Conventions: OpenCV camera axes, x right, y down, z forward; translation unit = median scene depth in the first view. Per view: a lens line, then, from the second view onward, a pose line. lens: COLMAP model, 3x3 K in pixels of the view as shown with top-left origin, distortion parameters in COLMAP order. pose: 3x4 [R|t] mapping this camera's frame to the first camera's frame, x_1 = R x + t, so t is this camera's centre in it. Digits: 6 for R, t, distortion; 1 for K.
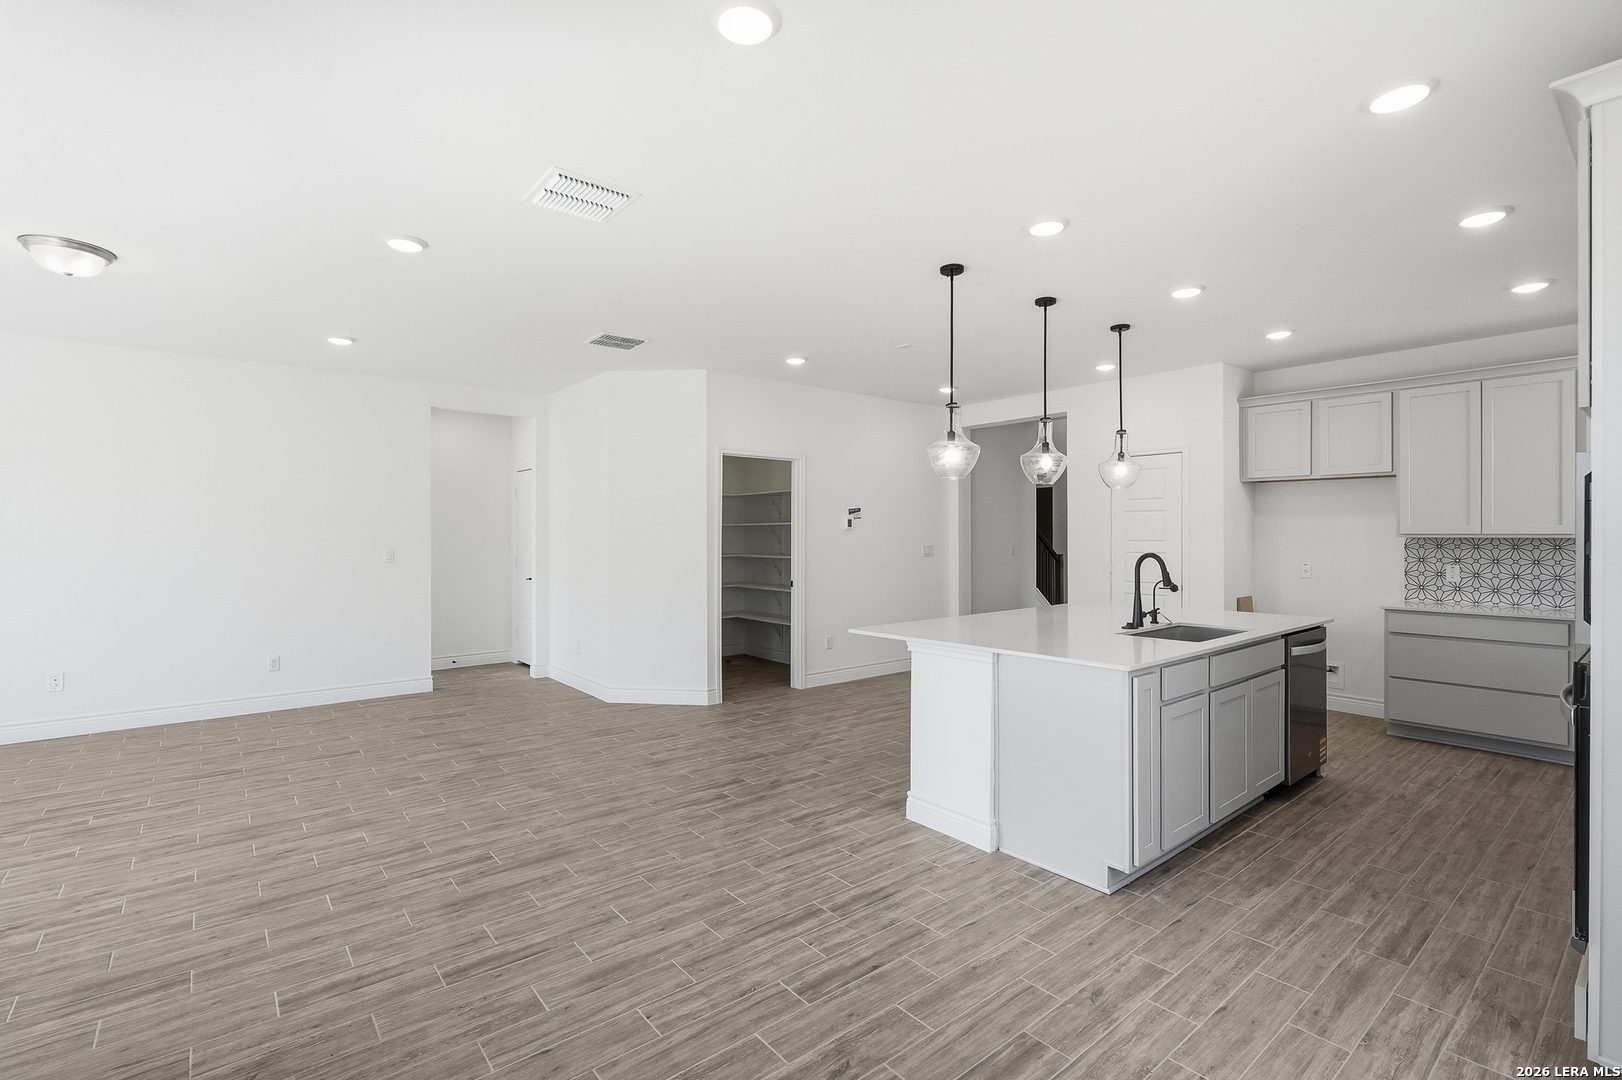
lens RADIAL K [[735.8, 0, 804.0], [0, 735.8, 536.3], [0, 0, 1]] dist [-0.014582, 0.006292]
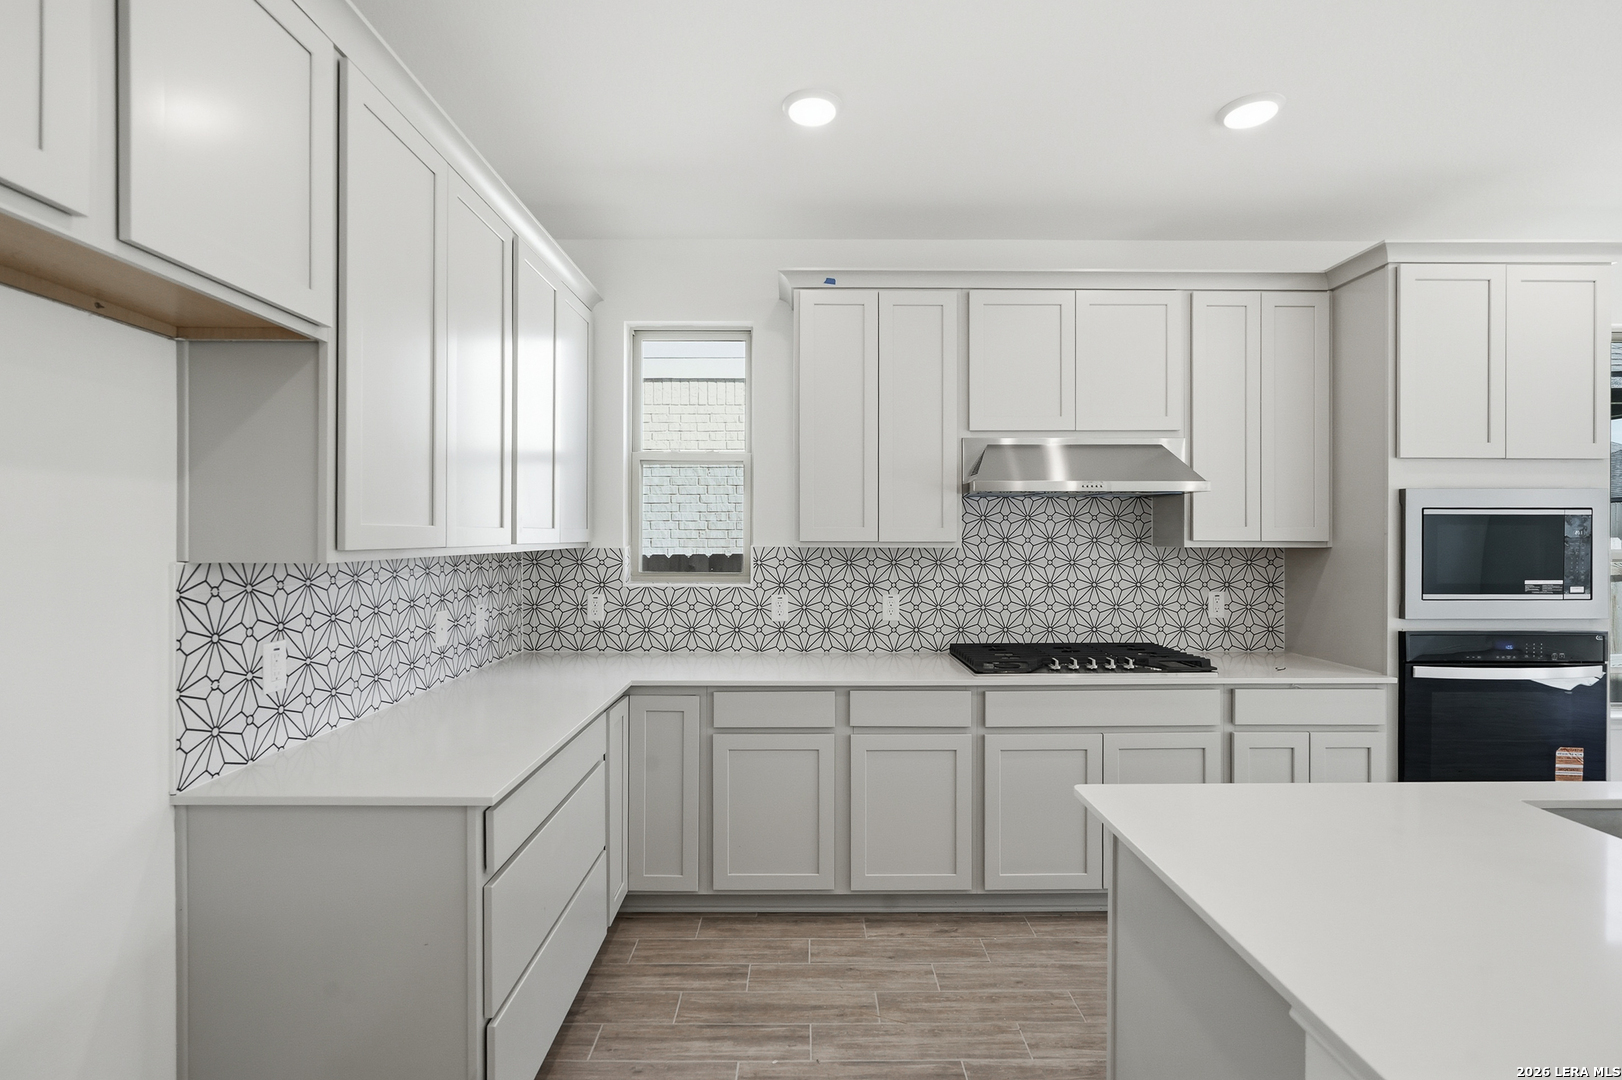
lens RADIAL K [[741.6, 0, 806.9], [0, 741.6, 536.3], [0, 0, 1]] dist [-0.016837, 0.005862]
pose [[-0.778463, -0.000885, 0.627690, 0.631683], [0.001578, 0.999993, 0.003366, -0.012310], [-0.627689, 0.003611, -0.778456, 1.438667]]
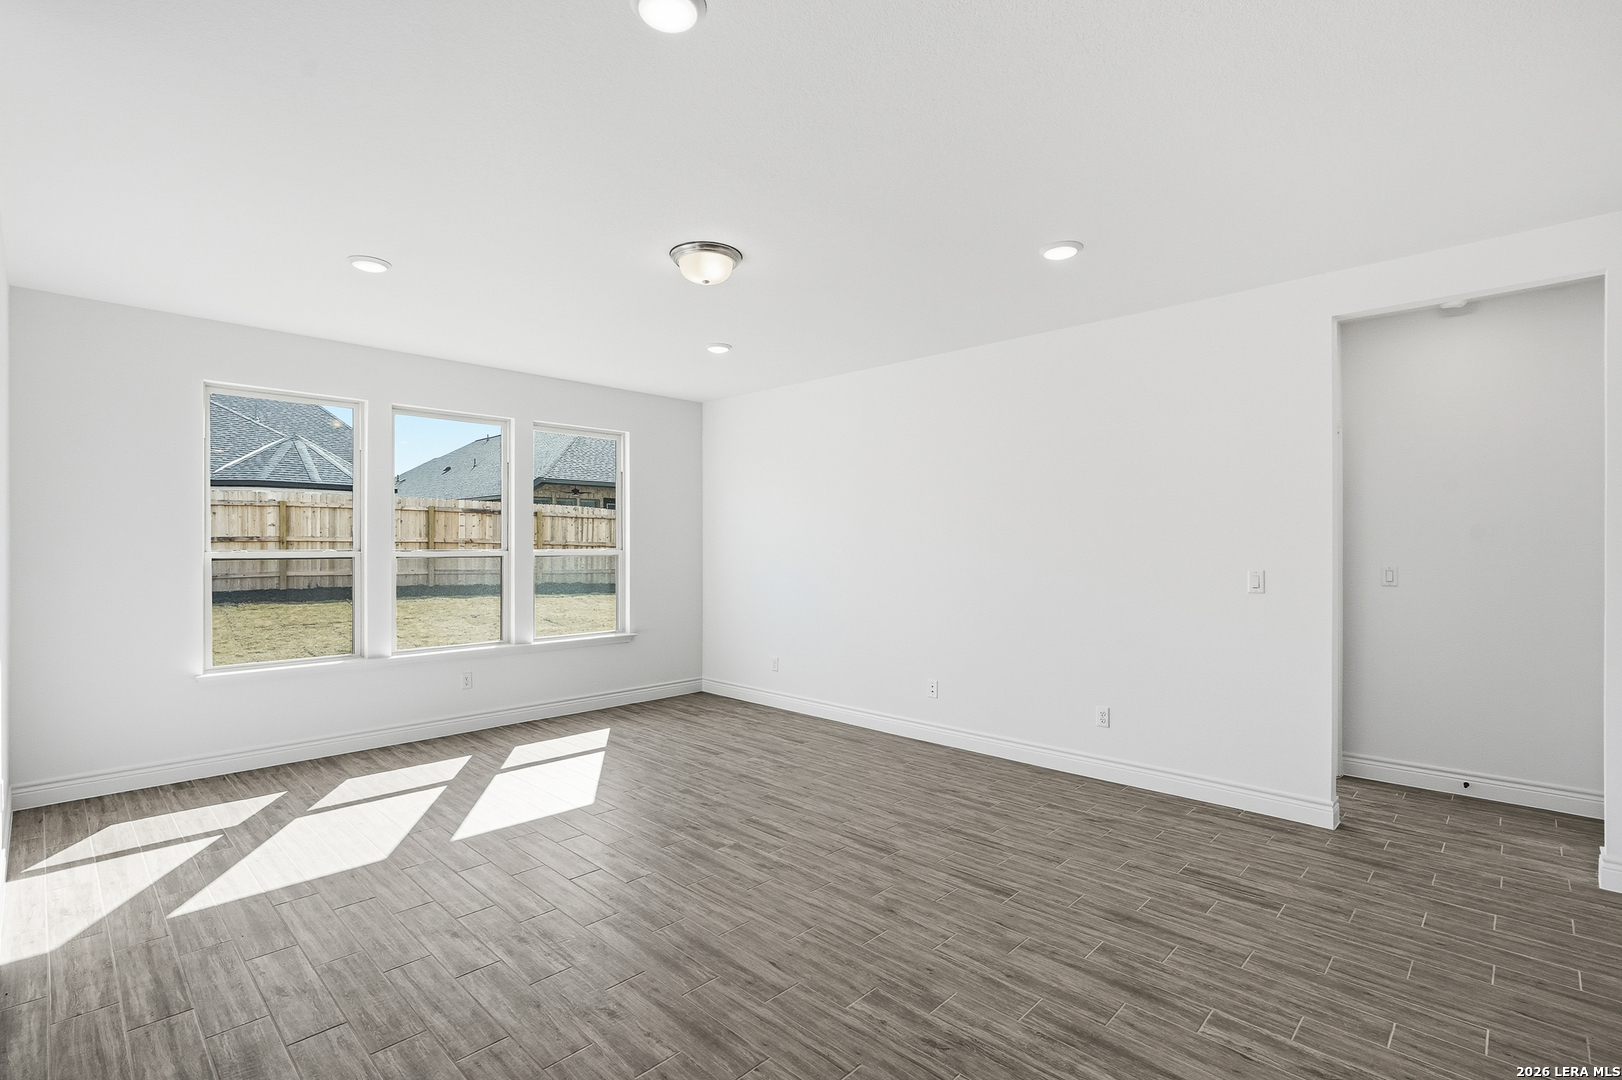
lens RADIAL K [[750.7, 0, 810.3], [0, 750.7, 545.0], [0, 0, 1]] dist [-0.014703, 0.006132]
pose [[0.120019, 0.002393, -0.992769, 0.007089], [-0.002858, 0.999994, 0.002065, -0.006857], [0.992767, 0.002589, 0.120025, 0.879256]]
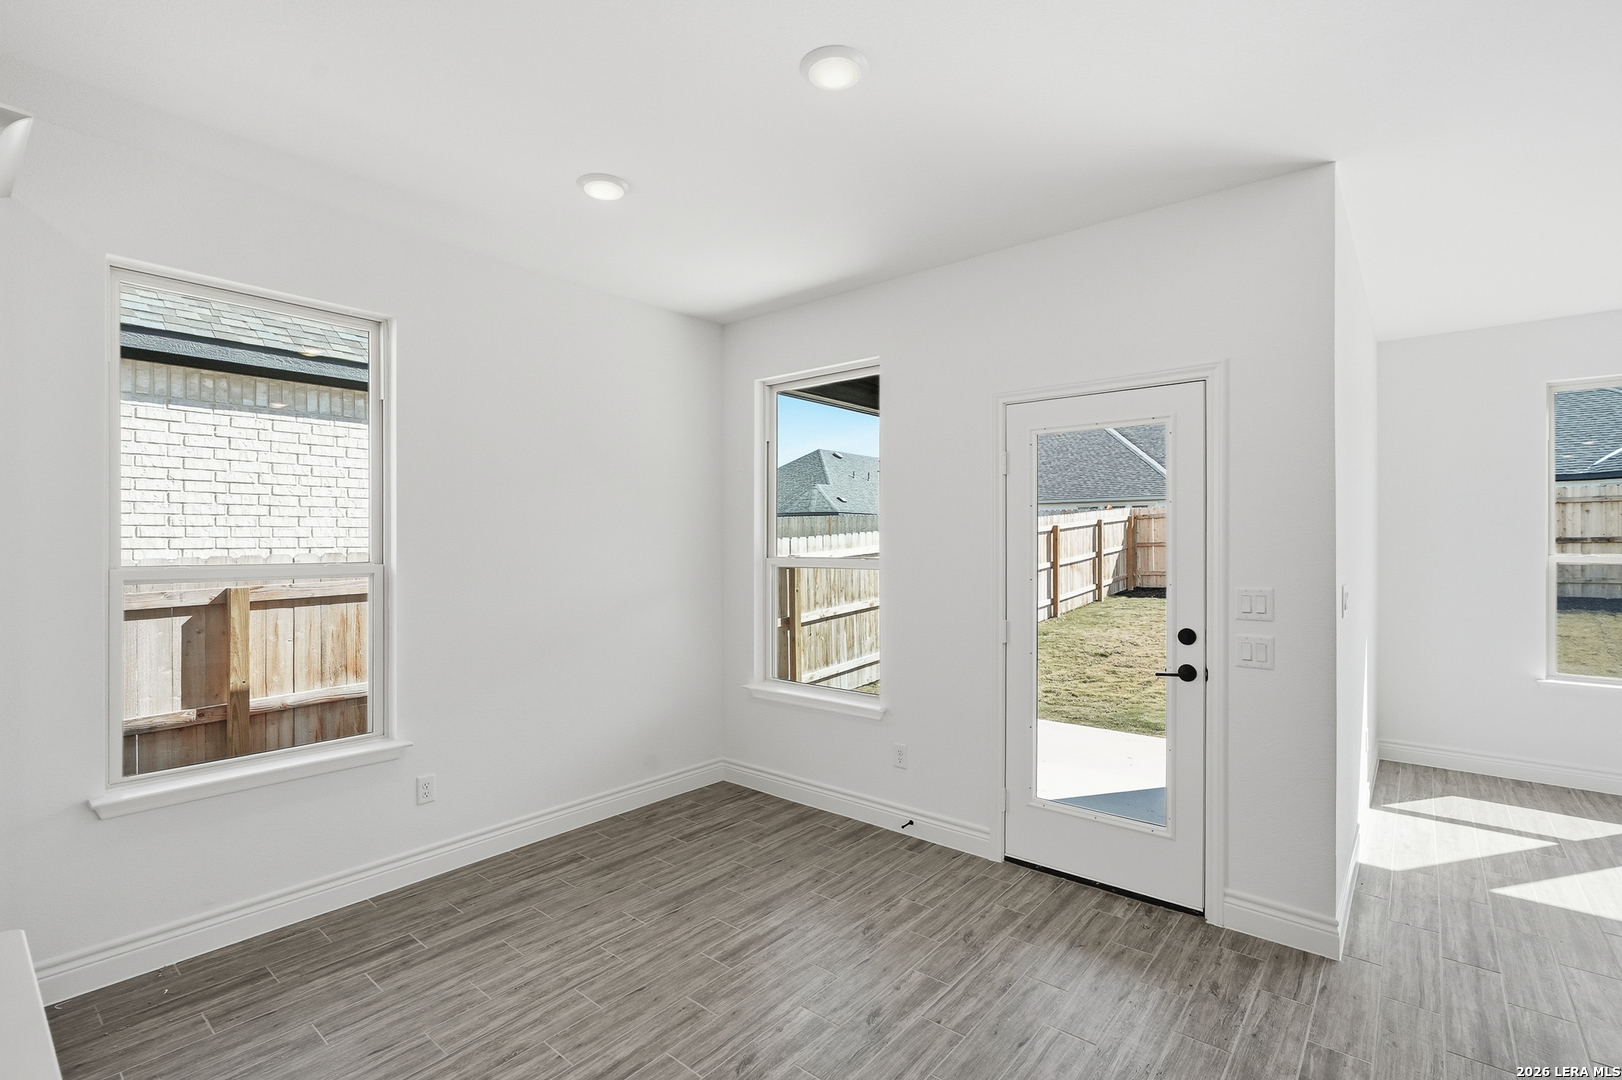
lens RADIAL K [[736.0, 0, 805.8], [0, 736.0, 542.0], [0, 0, 1]] dist [-0.003079, -0.000141]
pose [[-0.981907, 0.000360, -0.189361, 0.076545], [-0.000002, 0.999998, 0.001914, -0.014428], [0.189362, 0.001880, -0.981906, 0.972862]]
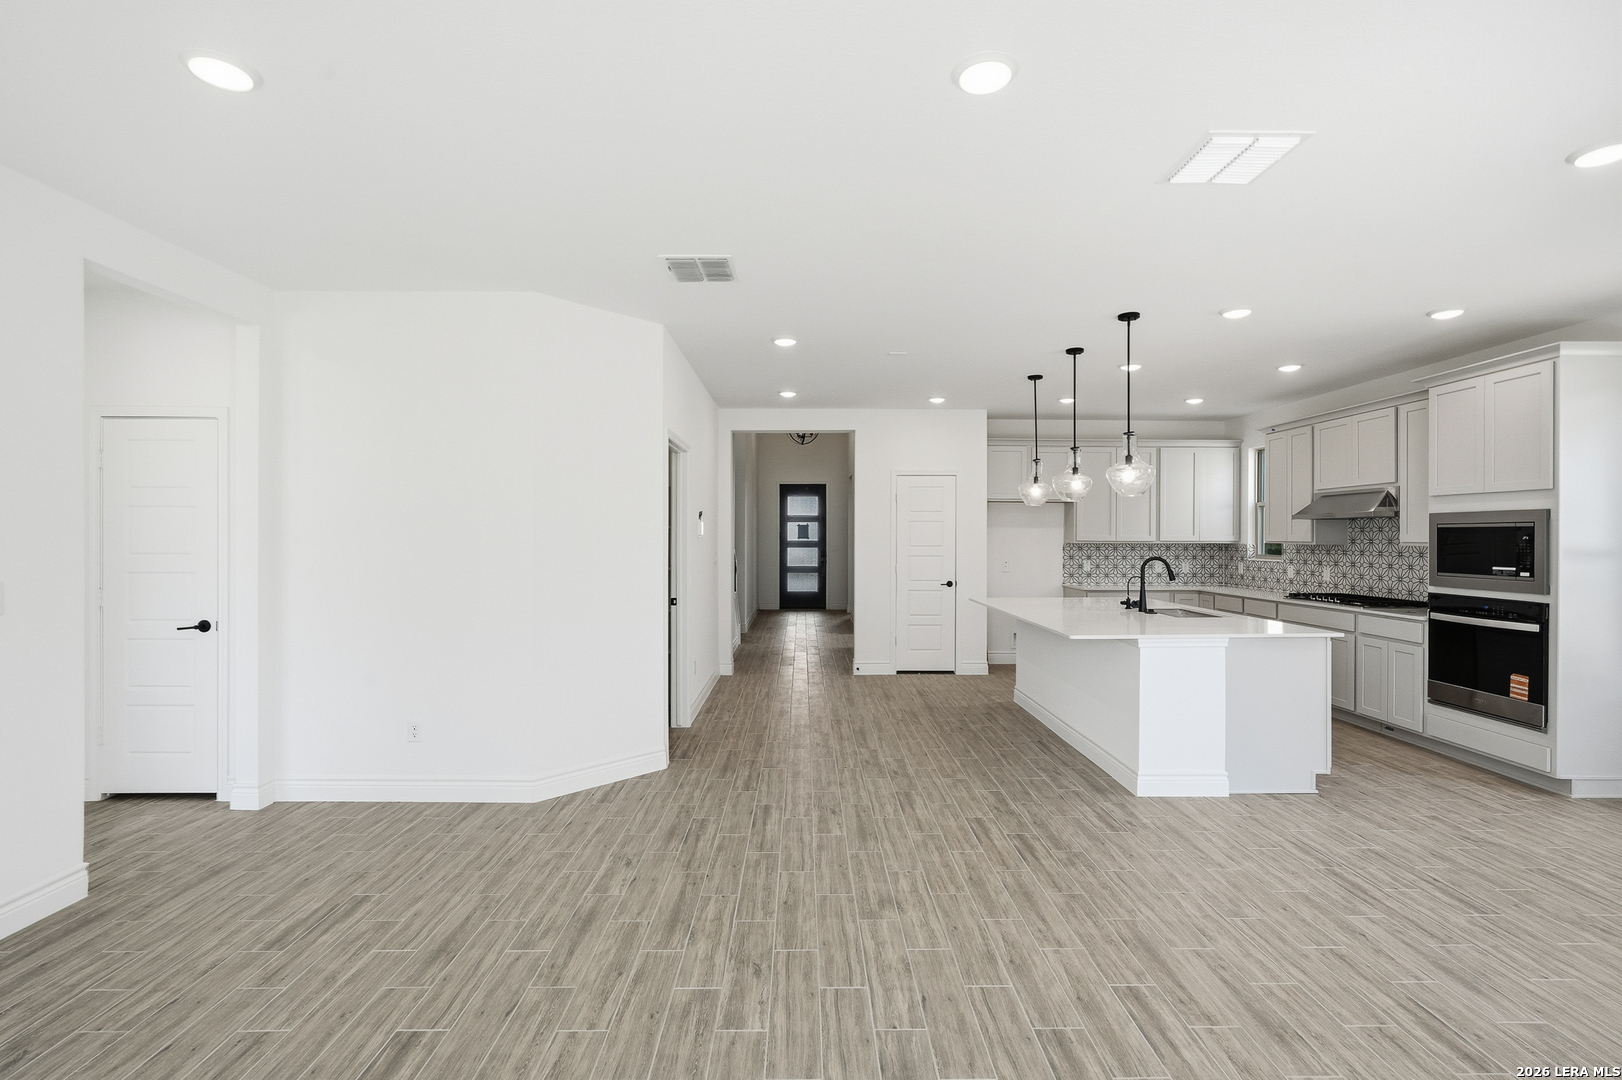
lens RADIAL K [[734.3, 0, 808.9], [0, 734.3, 536.4], [0, 0, 1]] dist [-0.014796, 0.006134]
pose [[0.624200, 0.002304, 0.781261, -0.943355], [-0.000695, 0.999997, -0.002394, -0.010729], [-0.781264, 0.000951, 0.624200, 0.621855]]
